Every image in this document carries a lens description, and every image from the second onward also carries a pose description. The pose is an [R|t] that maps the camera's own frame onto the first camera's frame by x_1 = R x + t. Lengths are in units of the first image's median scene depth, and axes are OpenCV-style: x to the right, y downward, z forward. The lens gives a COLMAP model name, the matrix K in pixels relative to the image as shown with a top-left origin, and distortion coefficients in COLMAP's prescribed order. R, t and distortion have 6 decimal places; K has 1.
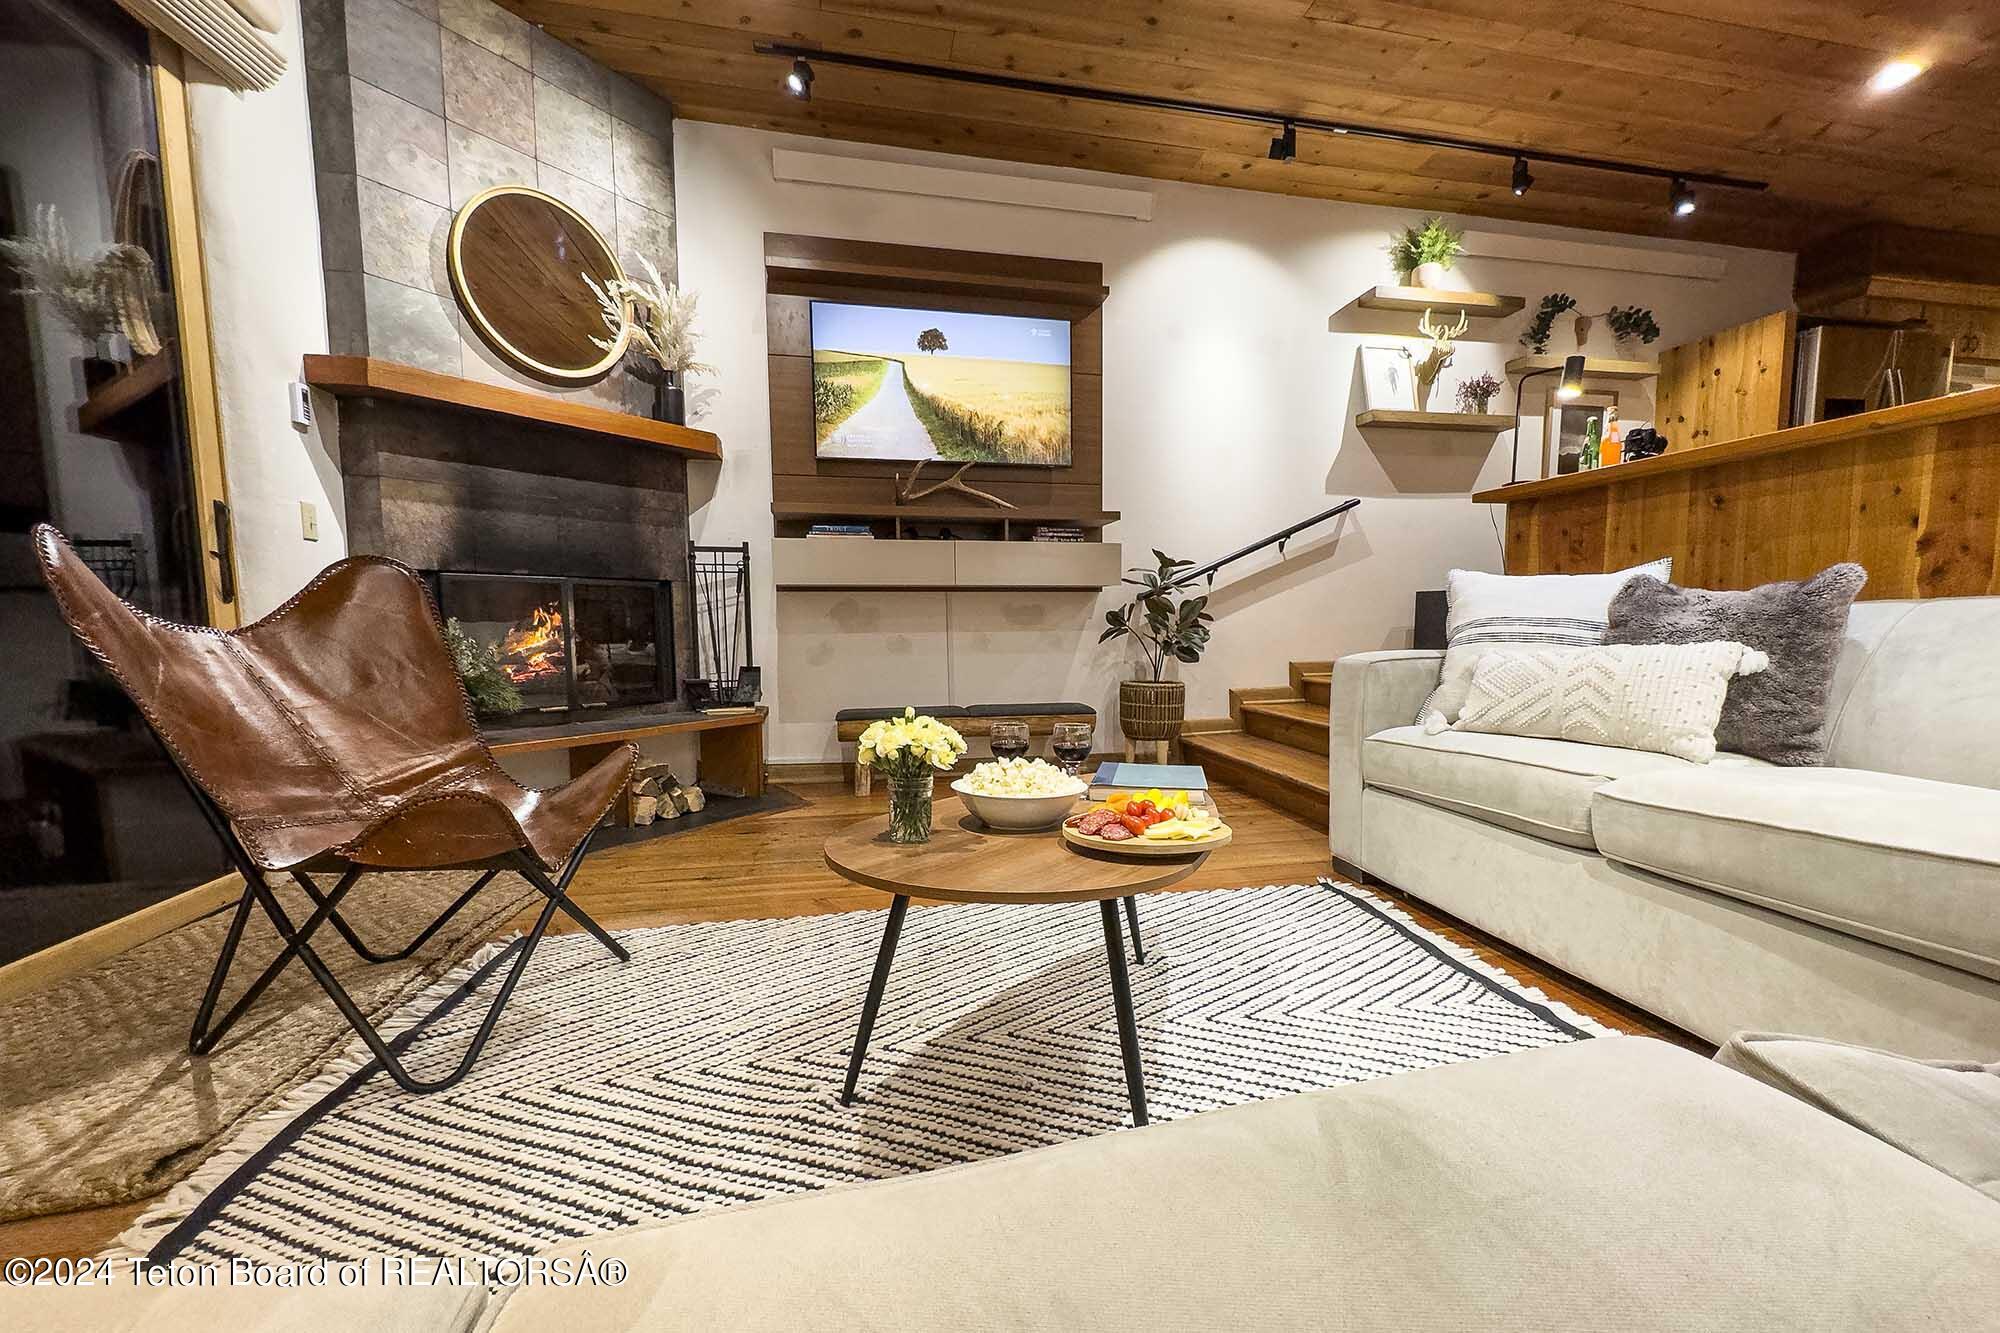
lens RADIAL K [[755.0, 0, 1000.0], [0, 755.0, 666.5], [0, 0, 1]] dist [0.013650, -0.000013]
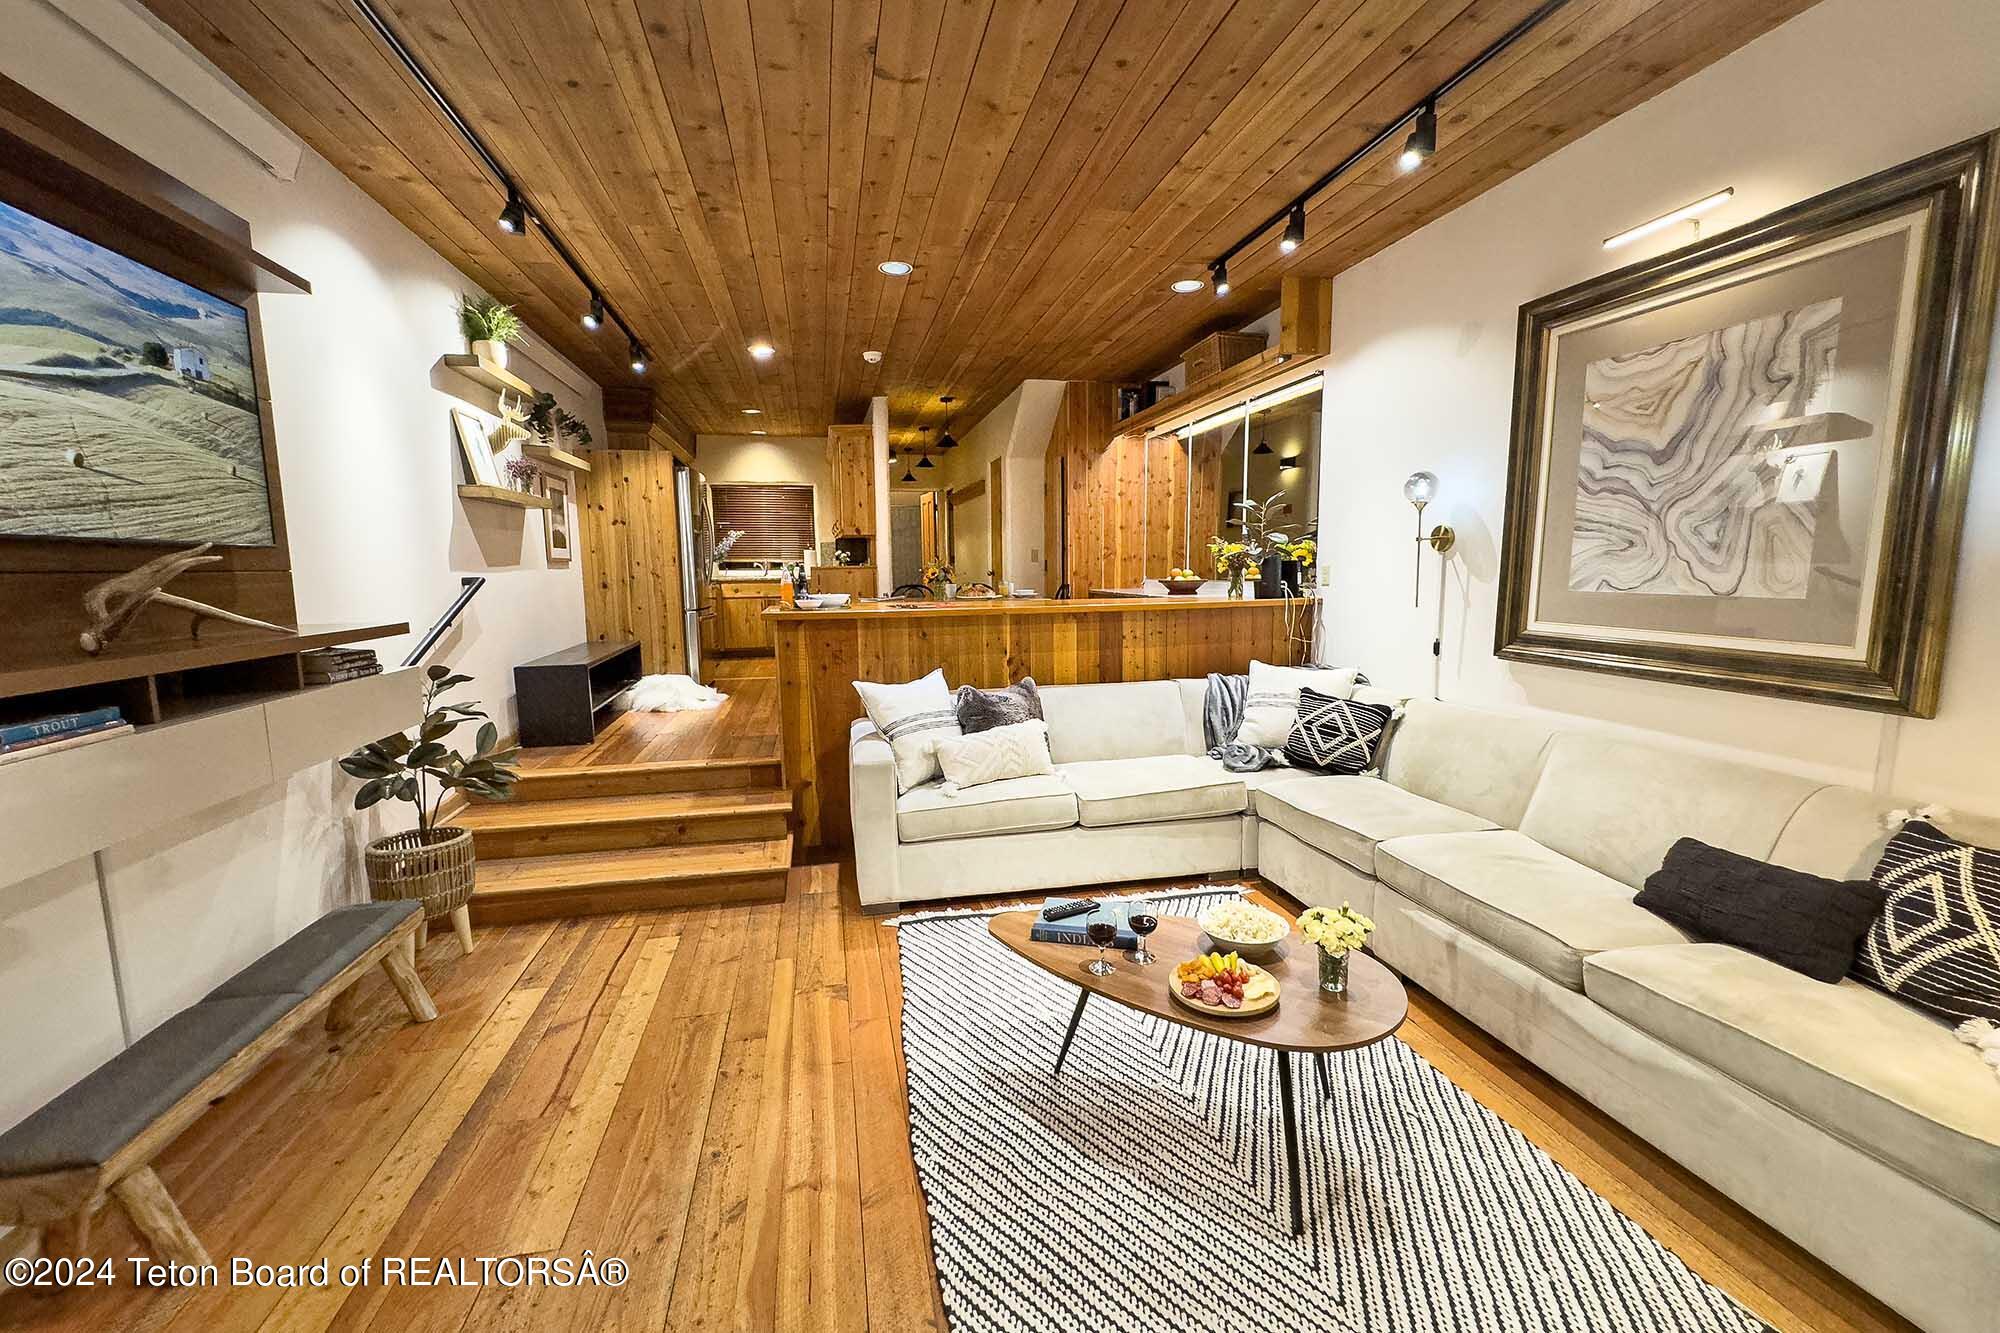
lens RADIAL K [[755.0, 0, 1000.0], [0, 755.0, 666.5], [0, 0, 1]] dist [0.013650, -0.000013]
pose [[0.048423, -0.107090, 0.993070, -0.656951], [0.103622, 0.989410, 0.101642, -0.222455], [-0.993437, 0.097982, 0.059007, 0.510158]]
